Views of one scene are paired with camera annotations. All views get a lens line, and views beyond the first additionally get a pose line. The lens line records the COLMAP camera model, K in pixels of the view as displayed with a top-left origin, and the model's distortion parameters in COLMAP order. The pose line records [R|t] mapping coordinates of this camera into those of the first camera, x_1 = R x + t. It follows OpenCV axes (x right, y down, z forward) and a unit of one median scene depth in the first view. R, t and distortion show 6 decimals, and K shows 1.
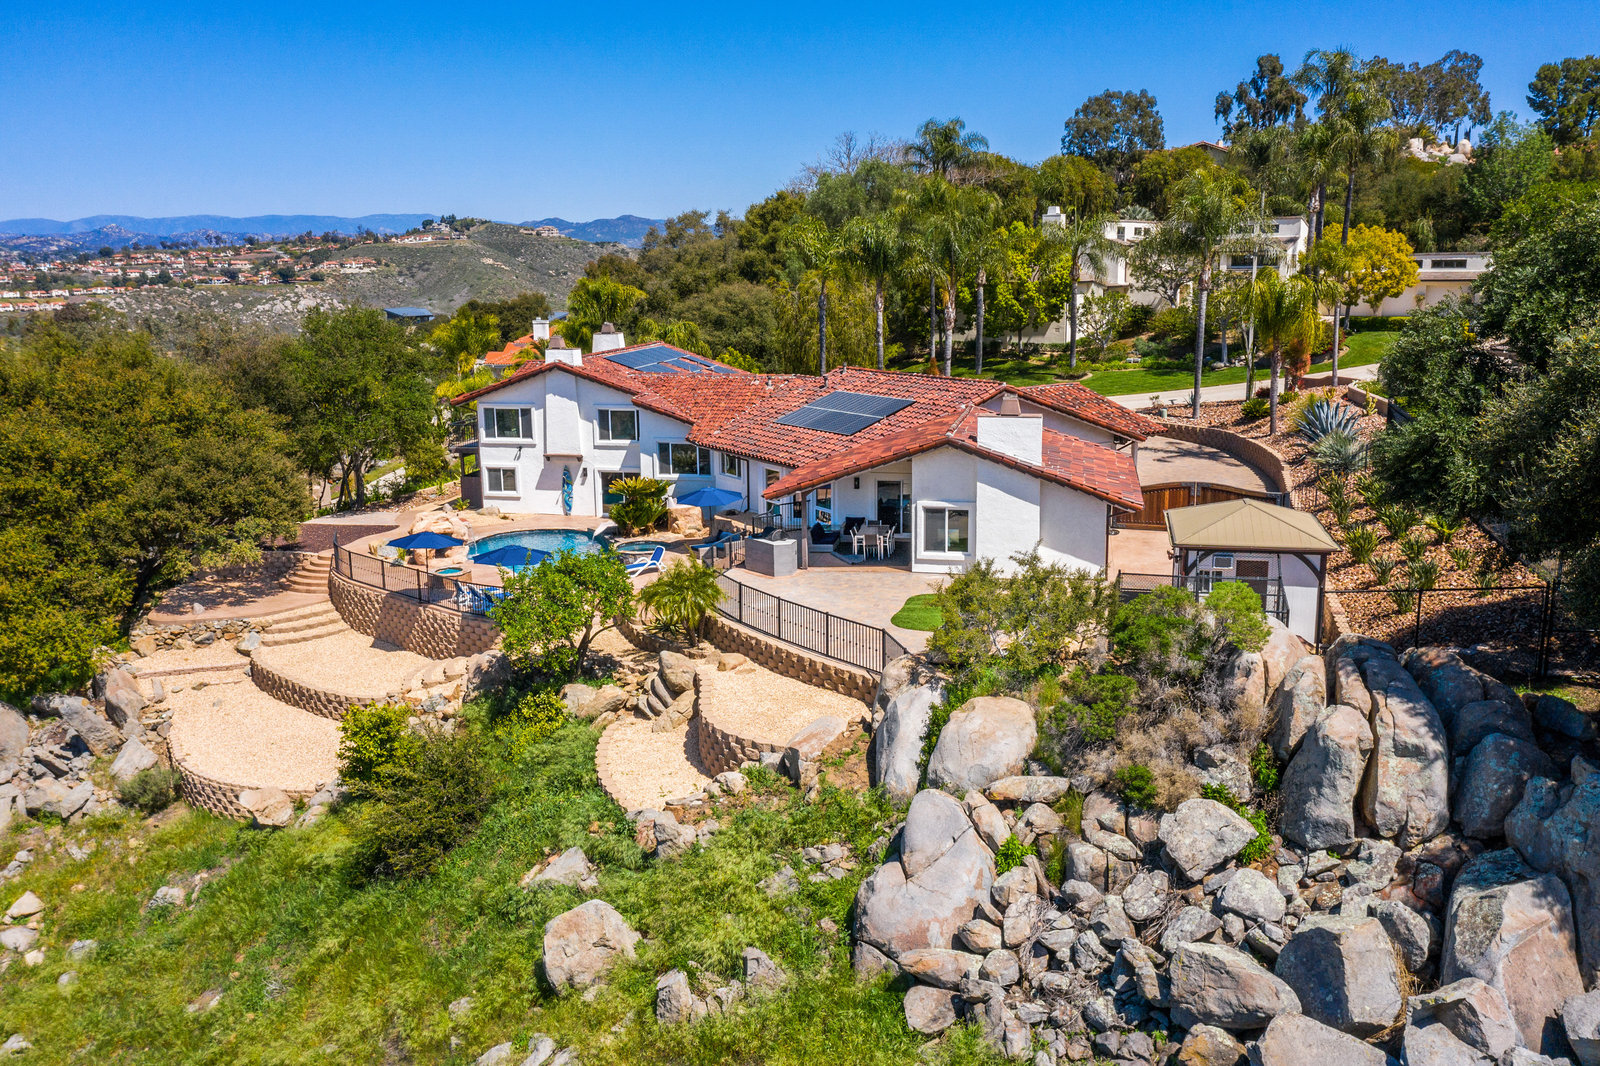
lens RADIAL K [[1342.5, 0, 799.6], [0, 1342.5, 632.5], [0, 0, 1]] dist [-0.005922, -0.000210]
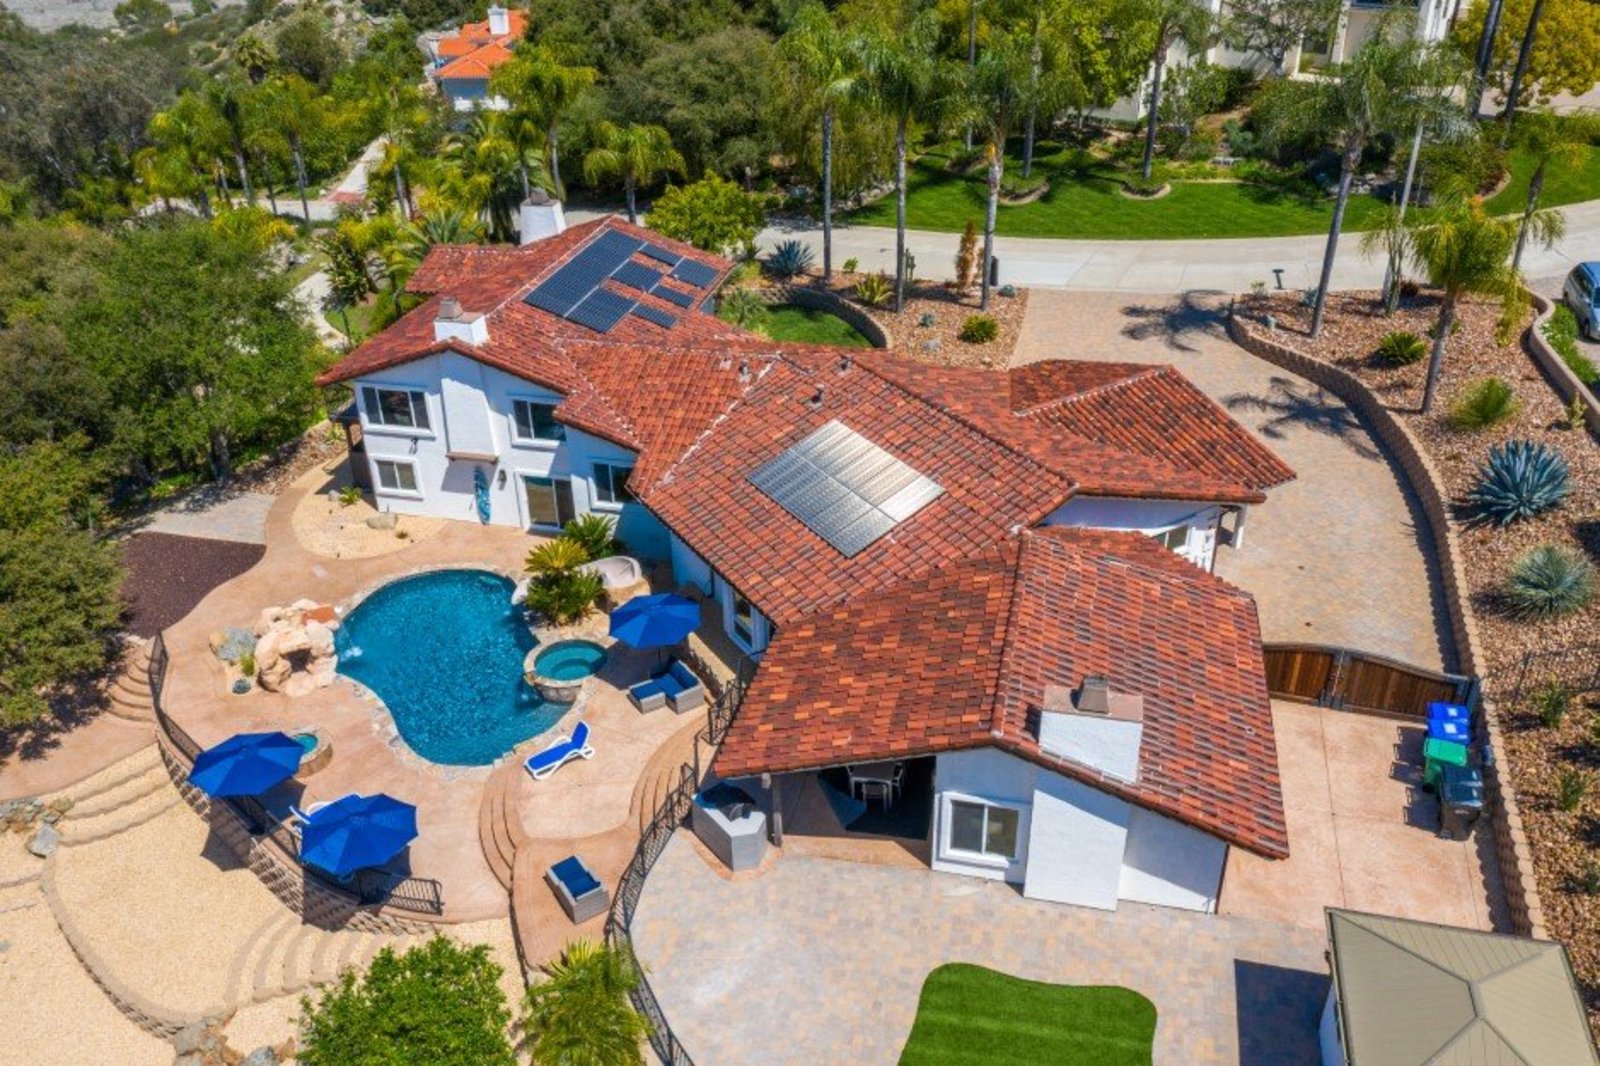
lens RADIAL K [[1290.8, 0, 797.3], [0, 1290.8, 588.9], [0, 0, 1]] dist [-0.005658, -0.008651]
pose [[0.999856, 0.004335, -0.016412, 0.017744], [0.000703, 0.955444, 0.295173, -0.272587], [0.016961, -0.295142, 0.955303, 0.291419]]
